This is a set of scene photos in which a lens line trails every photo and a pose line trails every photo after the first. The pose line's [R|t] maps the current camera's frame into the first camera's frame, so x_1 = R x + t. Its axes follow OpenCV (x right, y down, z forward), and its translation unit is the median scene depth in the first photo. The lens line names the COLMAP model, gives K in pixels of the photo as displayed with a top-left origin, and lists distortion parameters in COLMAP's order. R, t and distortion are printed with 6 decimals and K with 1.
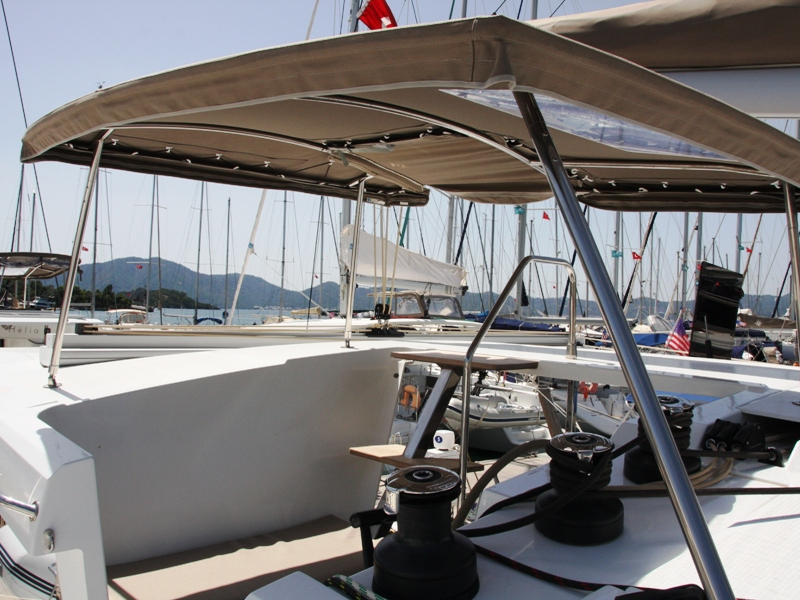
lens RADIAL K [[782.9, 0, 400.0], [0, 782.9, 300.0], [0, 0, 1]] dist [-0.252778, 0.408323]
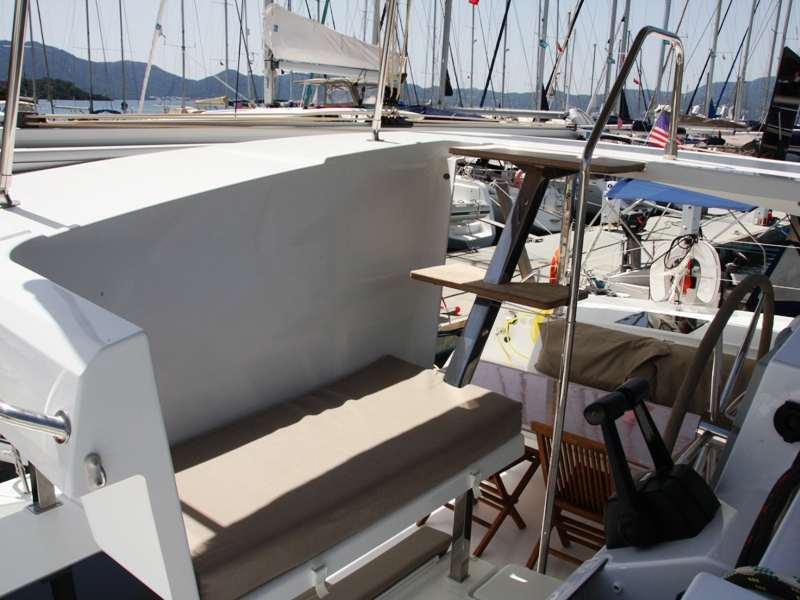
lens RADIAL K [[742.5, 0, 400.0], [0, 742.5, 300.0], [0, 0, 1]] dist [-0.172041, 0.201071]
pose [[0.987900, -0.031008, 0.151964, -0.063632], [-0.011818, 0.961911, 0.273107, 0.004471], [-0.154644, -0.271598, 0.949905, 0.091634]]
